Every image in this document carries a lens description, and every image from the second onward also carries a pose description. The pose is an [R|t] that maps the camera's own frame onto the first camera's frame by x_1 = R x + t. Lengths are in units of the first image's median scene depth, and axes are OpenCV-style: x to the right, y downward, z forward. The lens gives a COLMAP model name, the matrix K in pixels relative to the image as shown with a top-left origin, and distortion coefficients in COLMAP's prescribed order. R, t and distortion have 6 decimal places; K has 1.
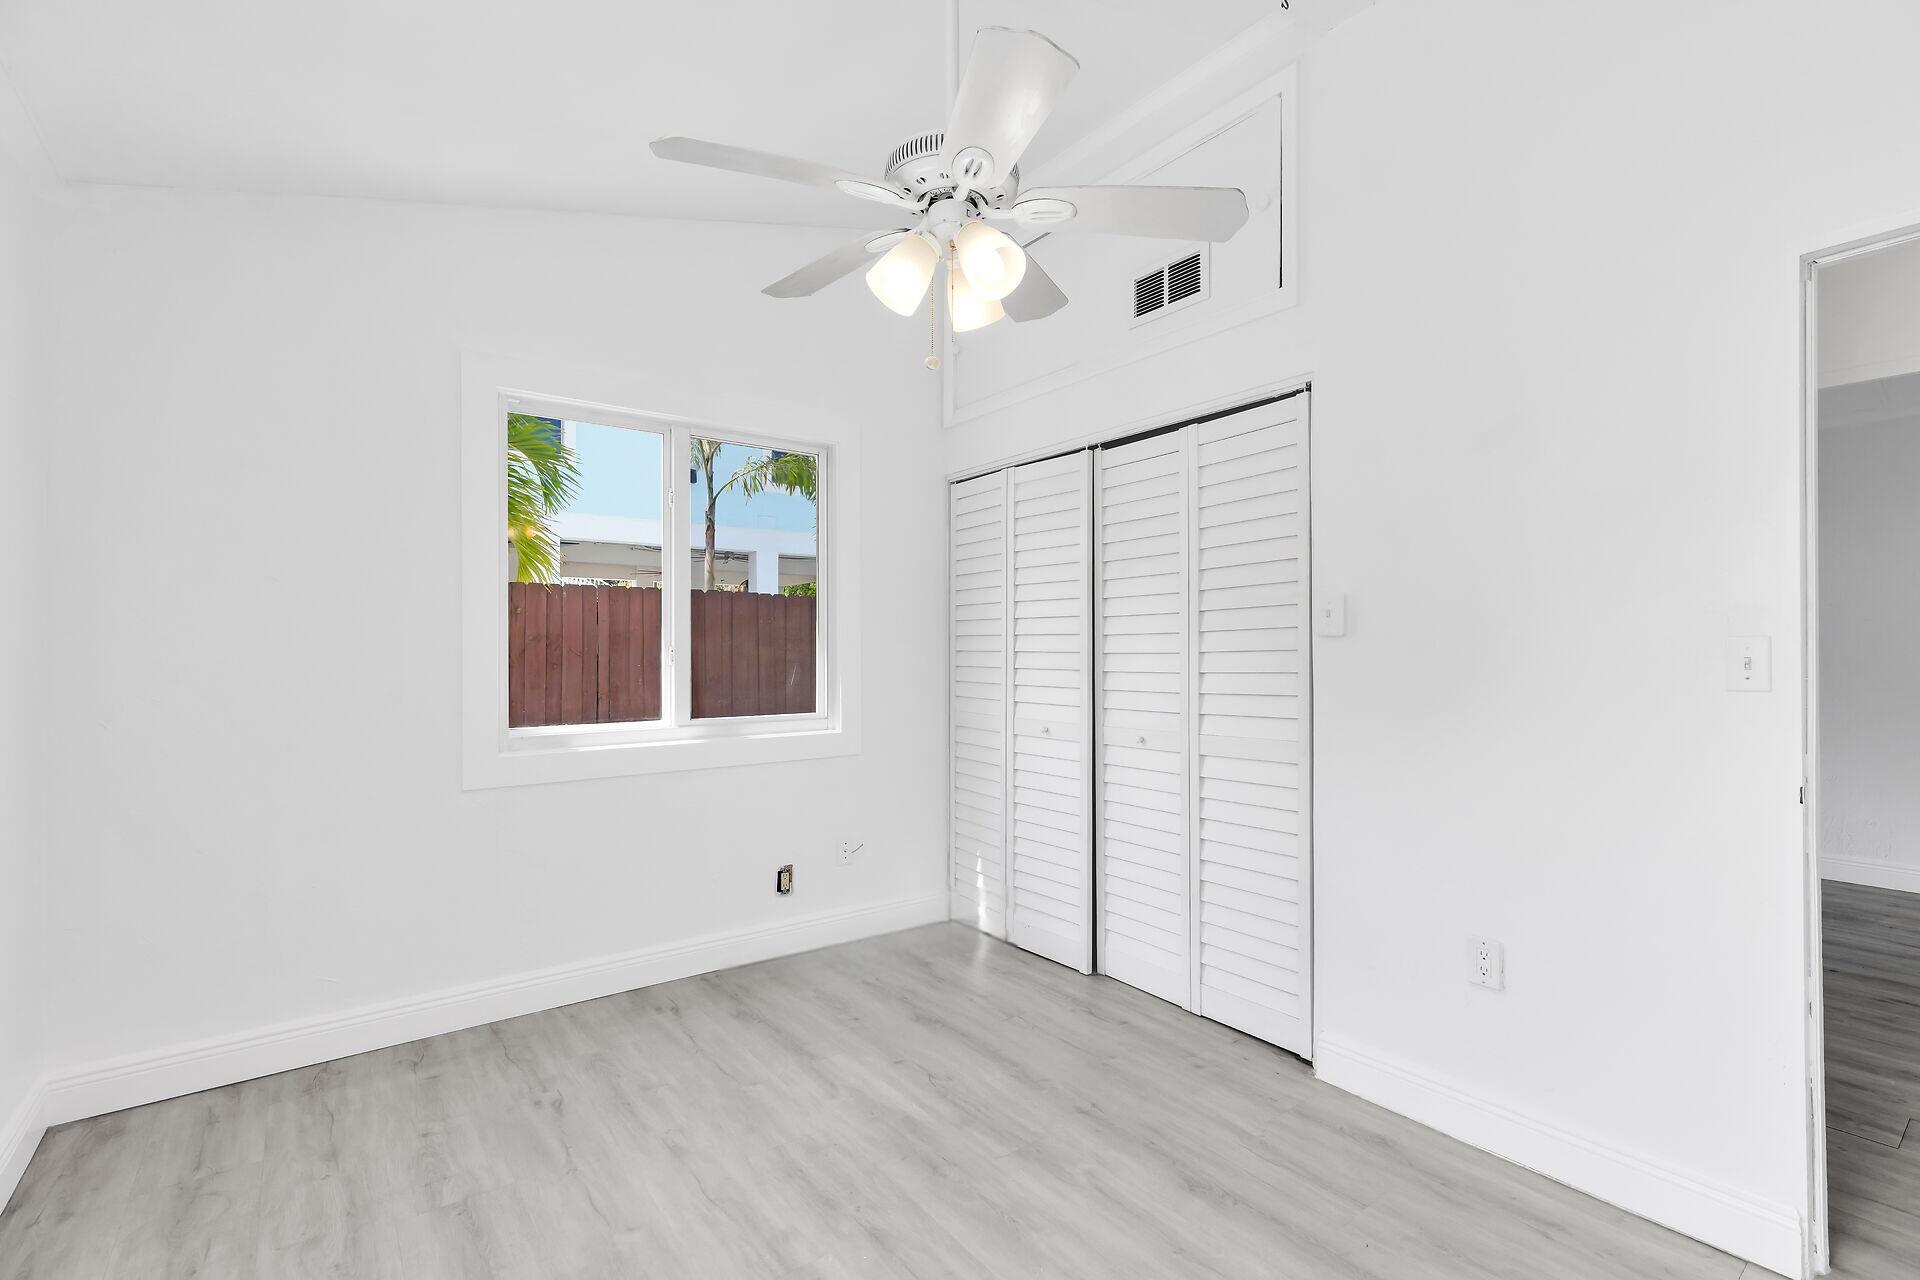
lens RADIAL K [[880.1, 0, 923.5], [0, 880.1, 644.8], [0, 0, 1]] dist [0.014663, 0.000354]
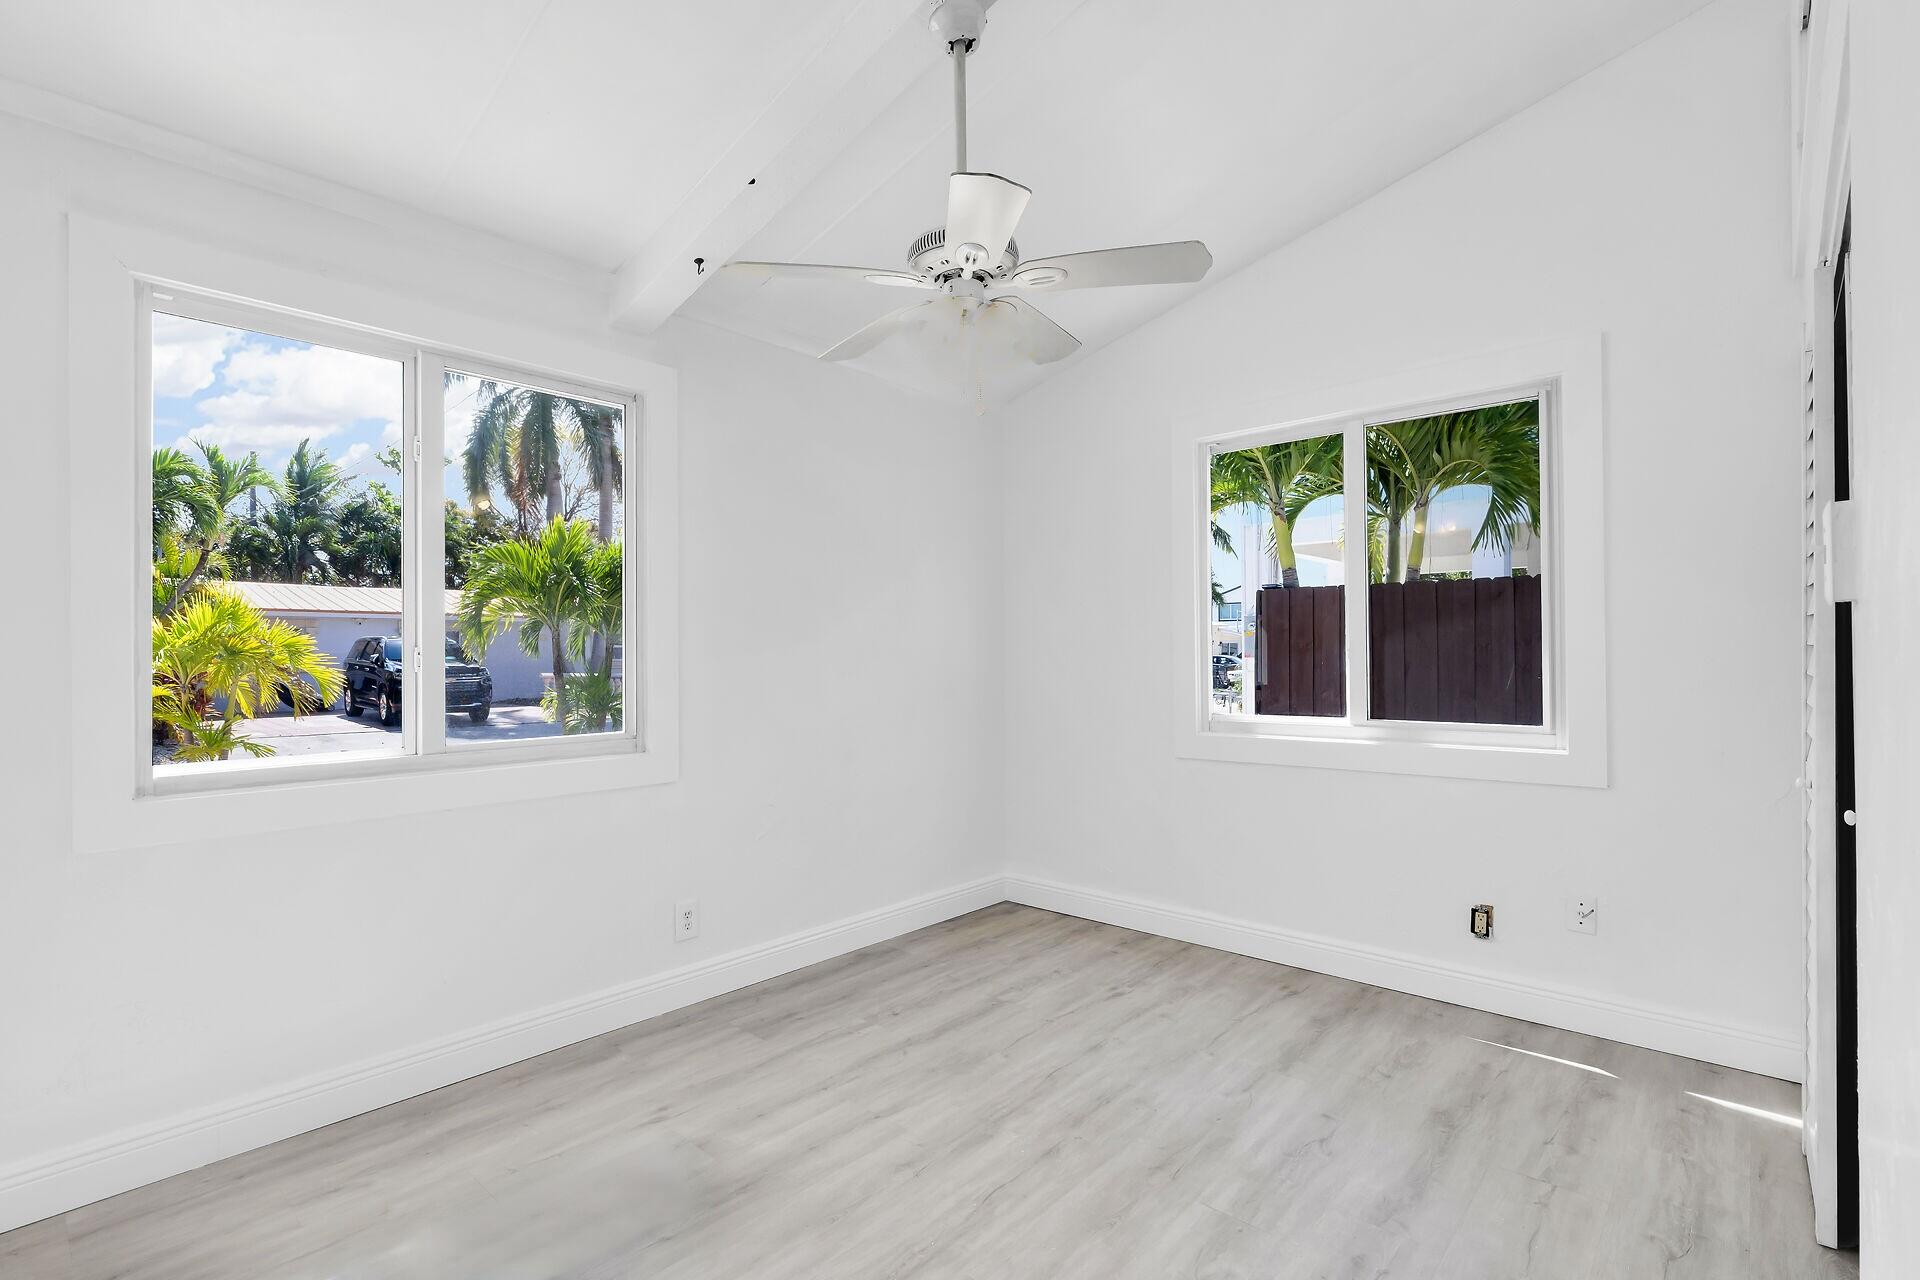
lens RADIAL K [[880.1, 0, 961.4], [0, 880.1, 641.5], [0, 0, 1]] dist [0.014663, 0.000354]
pose [[0.201042, -0.015377, -0.979462, 0.761932], [0.018358, 0.999760, -0.011927, 0.002114], [0.979411, -0.015583, 0.201276, 0.465856]]
